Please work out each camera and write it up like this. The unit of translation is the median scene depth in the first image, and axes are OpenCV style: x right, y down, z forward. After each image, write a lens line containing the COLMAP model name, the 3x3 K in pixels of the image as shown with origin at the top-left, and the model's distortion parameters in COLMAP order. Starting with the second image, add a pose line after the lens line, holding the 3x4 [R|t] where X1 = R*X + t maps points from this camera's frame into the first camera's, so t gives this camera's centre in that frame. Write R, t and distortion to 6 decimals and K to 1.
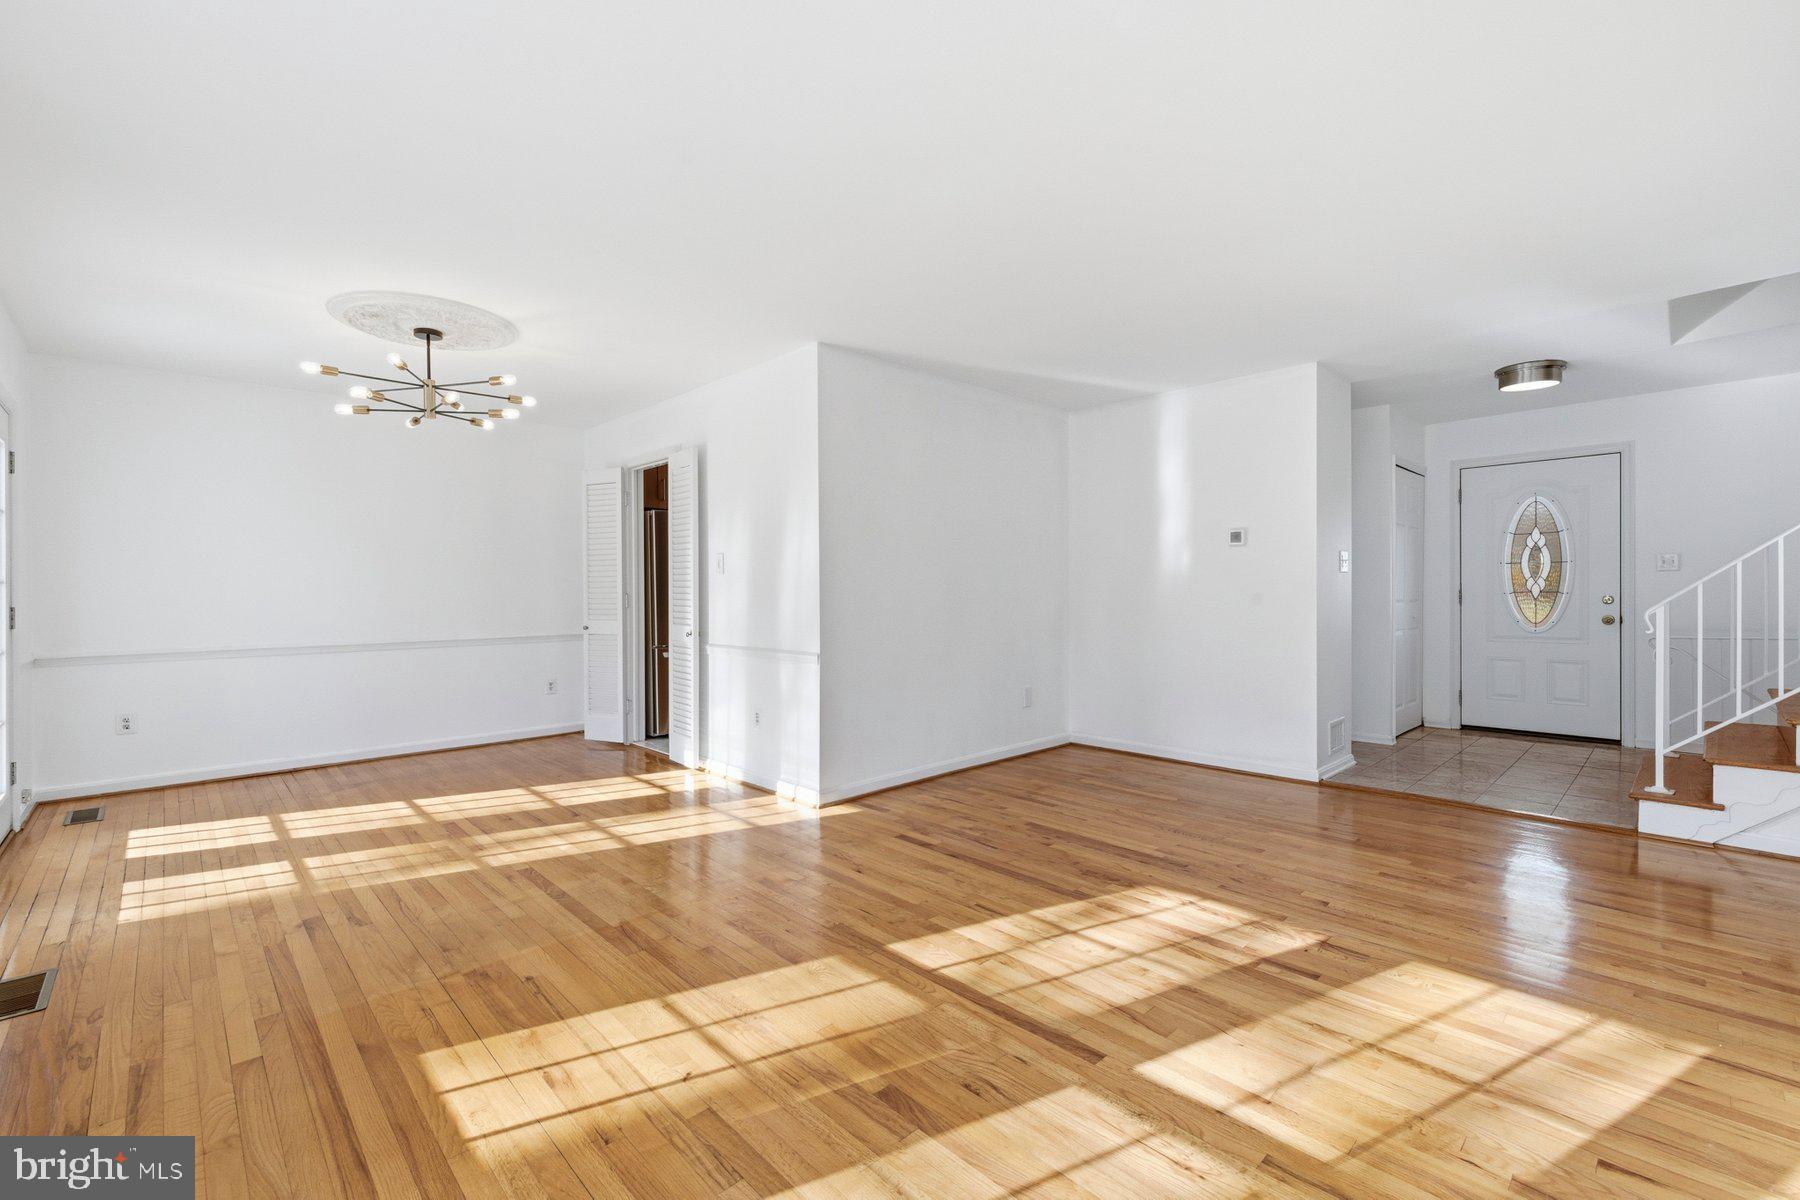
lens RADIAL K [[765.4, 0, 897.4], [0, 765.4, 591.5], [0, 0, 1]] dist [0.001653, 0.000362]
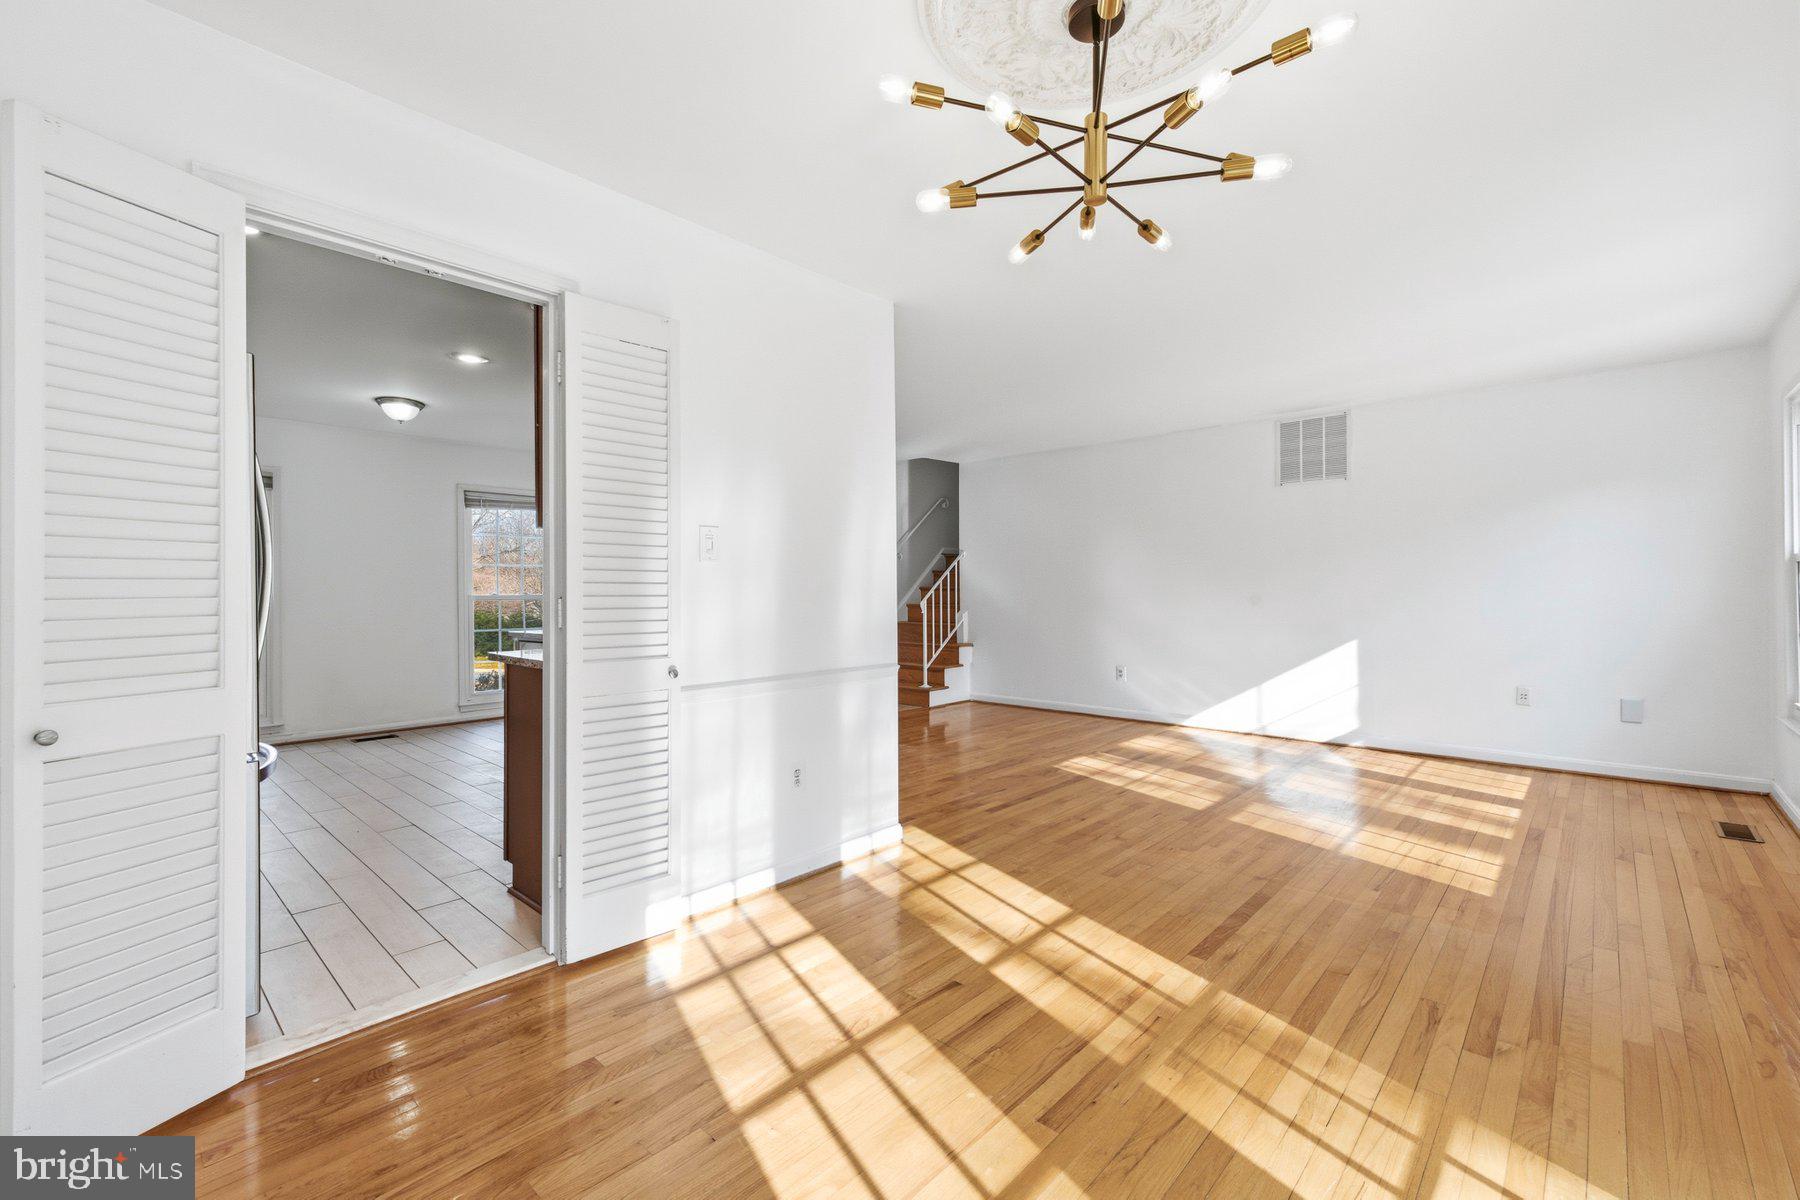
lens RADIAL K [[765.4, 0, 897.4], [0, 765.4, 591.5], [0, 0, 1]] dist [0.001653, 0.000362]
pose [[-0.061145, 0.004611, 0.998118, -1.116130], [0.009806, 0.999944, -0.004019, 0.006044], [-0.998081, 0.009541, -0.061187, 1.224062]]
